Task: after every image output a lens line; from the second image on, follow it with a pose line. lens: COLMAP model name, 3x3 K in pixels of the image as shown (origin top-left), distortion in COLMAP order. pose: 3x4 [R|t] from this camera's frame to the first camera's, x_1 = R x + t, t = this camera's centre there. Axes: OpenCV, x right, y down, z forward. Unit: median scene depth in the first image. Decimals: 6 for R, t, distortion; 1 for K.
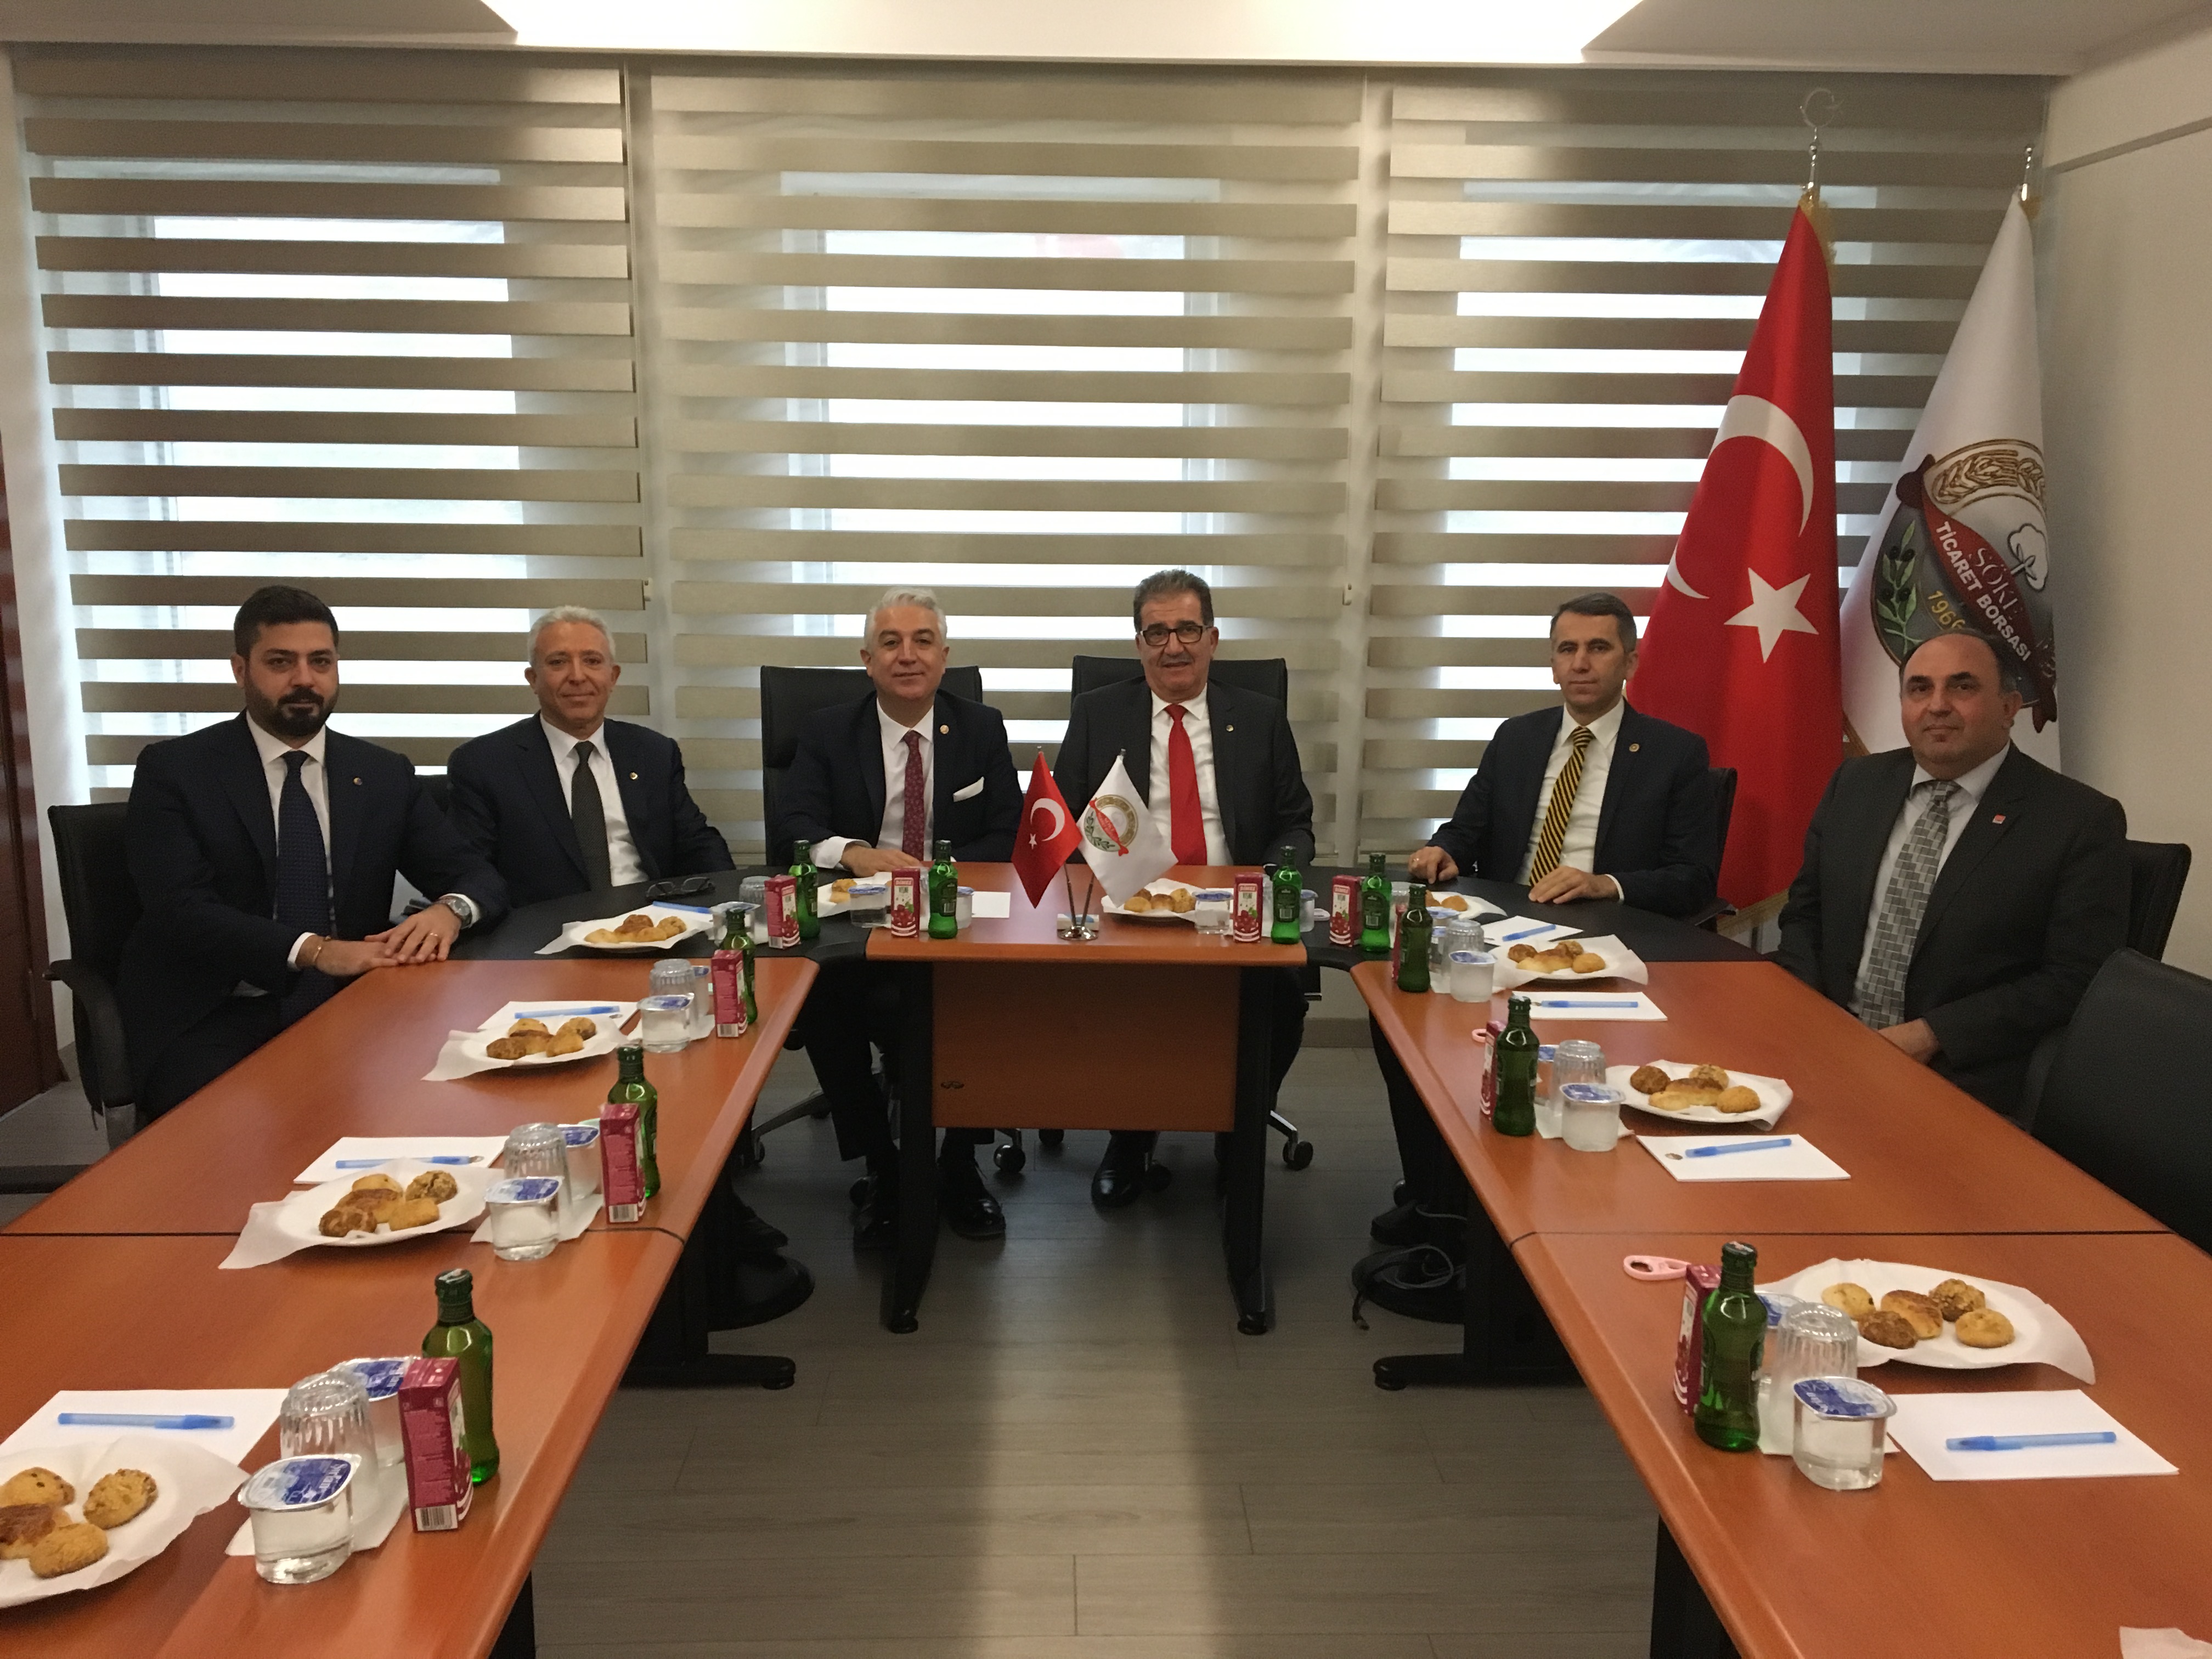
lens RADIAL K [[1892.1, 0, 1106.0], [0, 1892.1, 829.5], [0, 0, 1]] dist [-0.063625, -0.005766]
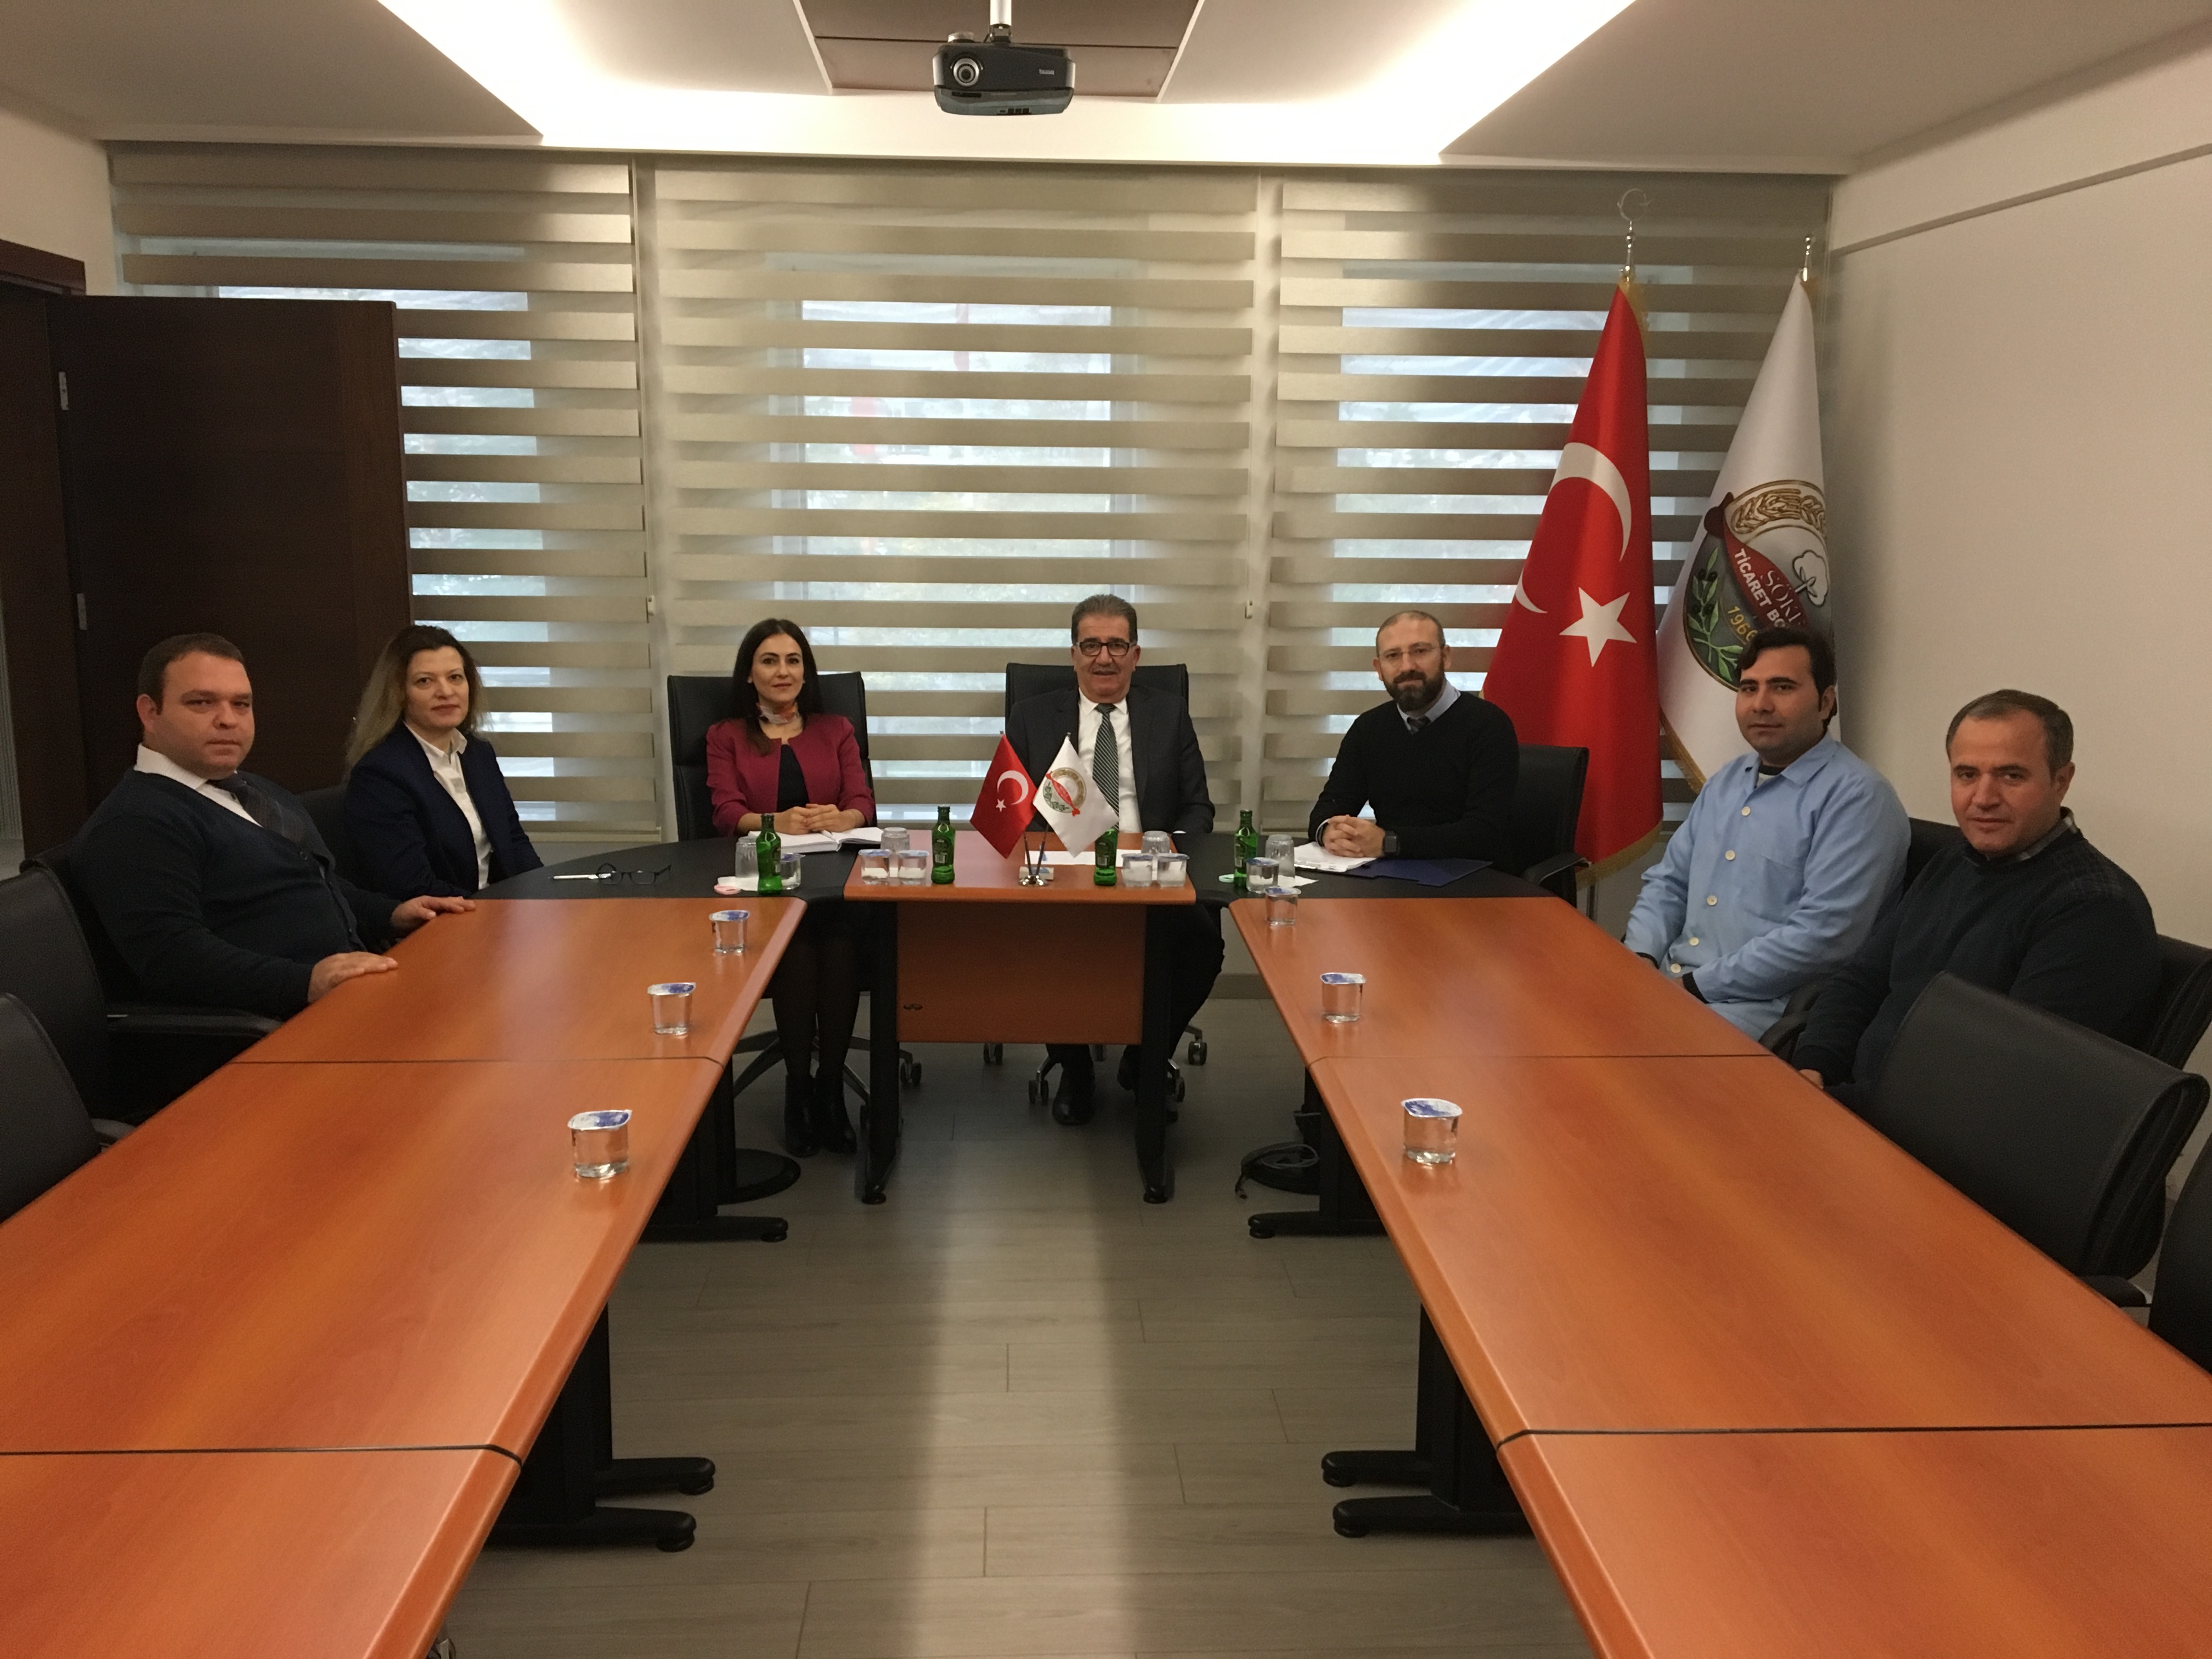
lens RADIAL K [[1892.1, 0, 1106.0], [0, 1892.1, 829.5], [0, 0, 1]] dist [-0.063625, -0.005766]
pose [[0.999739, -0.002366, 0.022728, 0.013419], [0.002563, 0.999959, -0.008668, 0.024255], [-0.022707, 0.008724, 0.999704, -0.189937]]
